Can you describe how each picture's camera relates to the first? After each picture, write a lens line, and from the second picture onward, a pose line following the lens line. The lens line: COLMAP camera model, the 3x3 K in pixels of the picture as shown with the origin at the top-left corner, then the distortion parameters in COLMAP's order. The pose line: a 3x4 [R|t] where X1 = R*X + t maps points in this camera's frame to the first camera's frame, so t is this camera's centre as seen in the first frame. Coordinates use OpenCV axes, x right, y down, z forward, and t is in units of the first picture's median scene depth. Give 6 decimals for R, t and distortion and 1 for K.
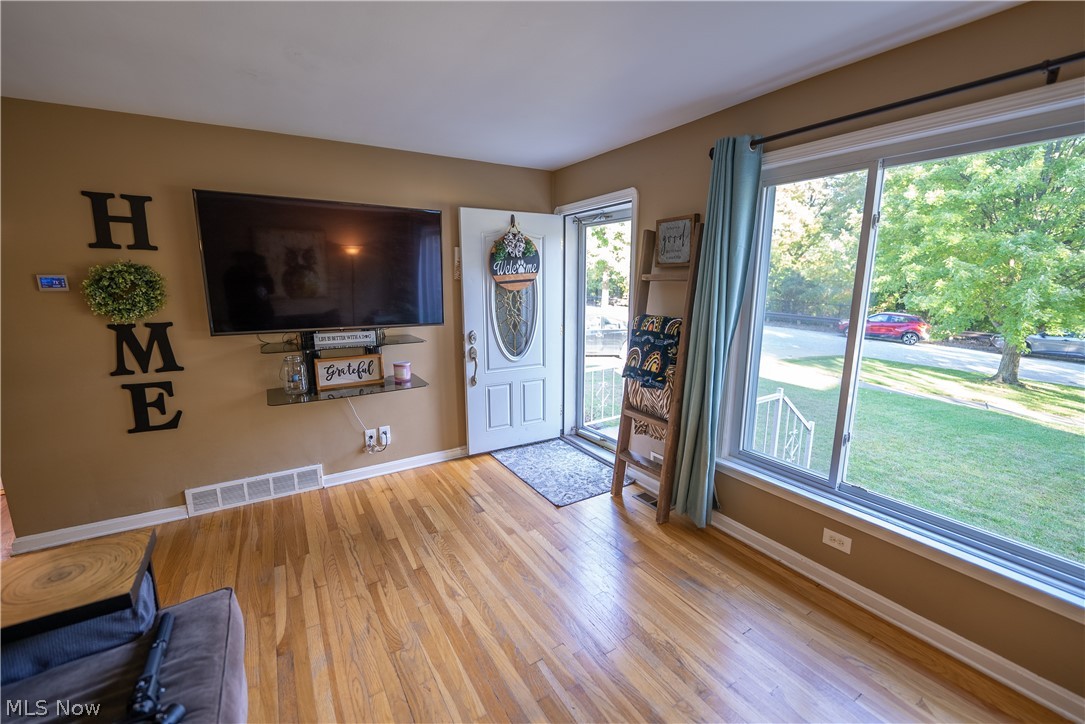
lens RADIAL K [[443.6, 0, 545.1], [0, 443.6, 360.1], [0, 0, 1]] dist [-0.010748, -0.001081]
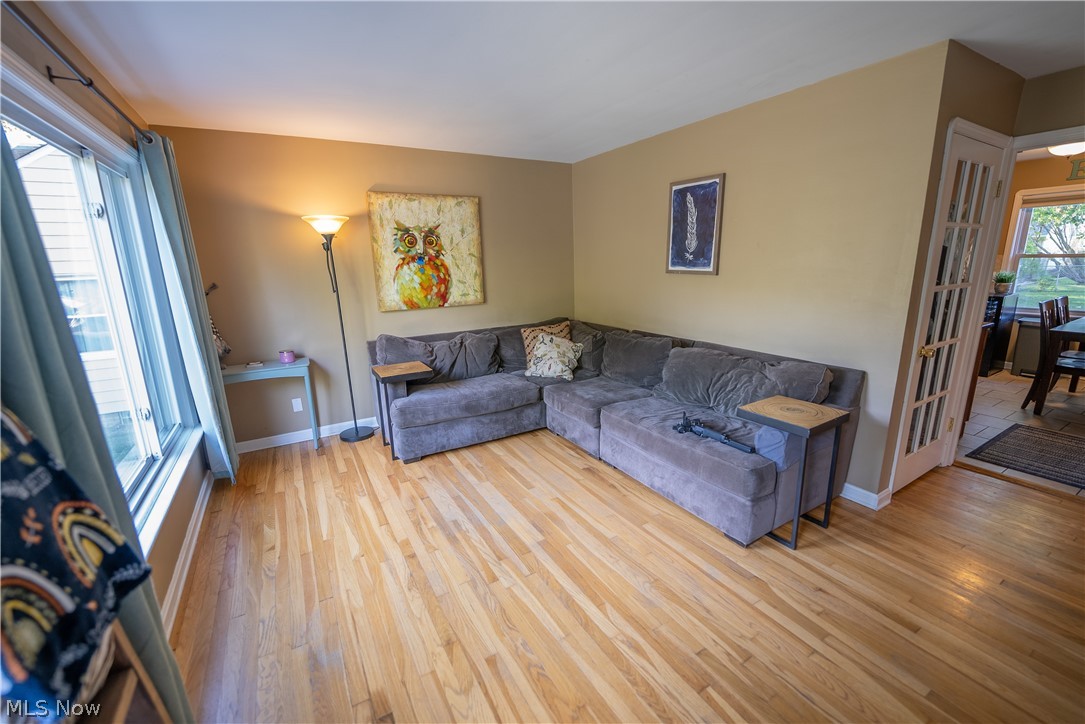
lens RADIAL K [[443.6, 0, 544.1], [0, 443.6, 363.4], [0, 0, 1]] dist [-0.010748, -0.001081]
pose [[-0.999273, 0.016600, 0.034318, -0.063702], [0.028865, 0.917495, 0.396699, -0.185585], [-0.024901, 0.397401, -0.917307, 1.116303]]
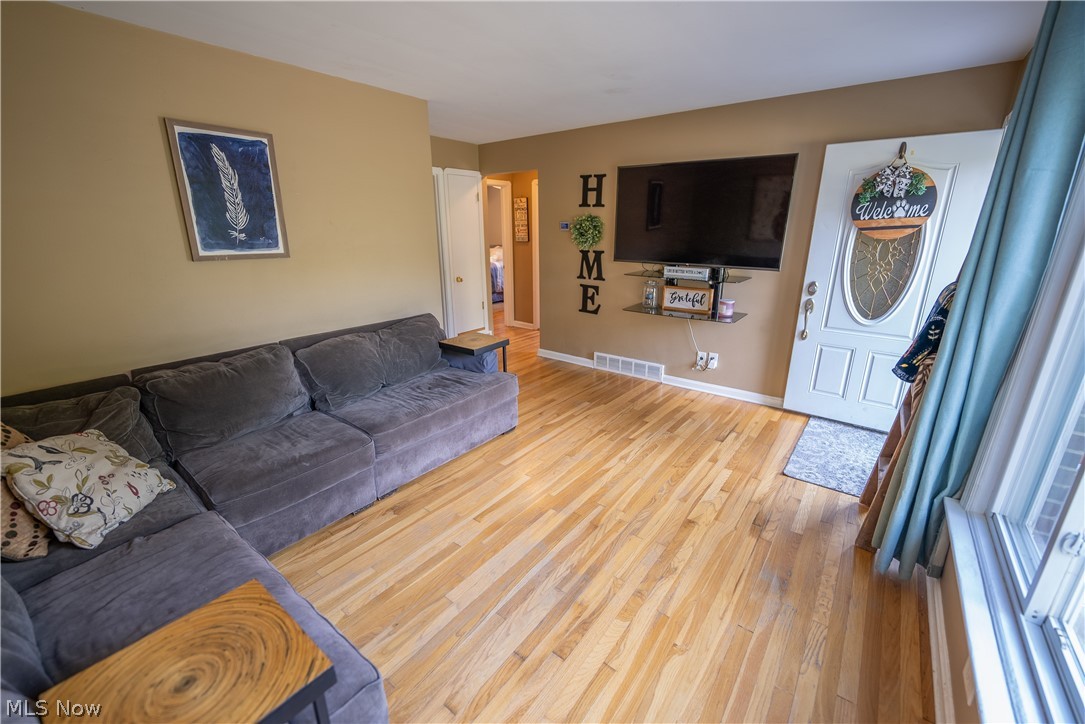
lens RADIAL K [[443.6, 0, 541.0], [0, 443.6, 360.4], [0, 0, 1]] dist [-0.010748, -0.001081]
pose [[0.345352, 0.273812, -0.897641, 0.630480], [-0.165818, 0.959245, 0.228808, -0.029505], [0.923708, 0.069825, 0.376681, 0.155583]]
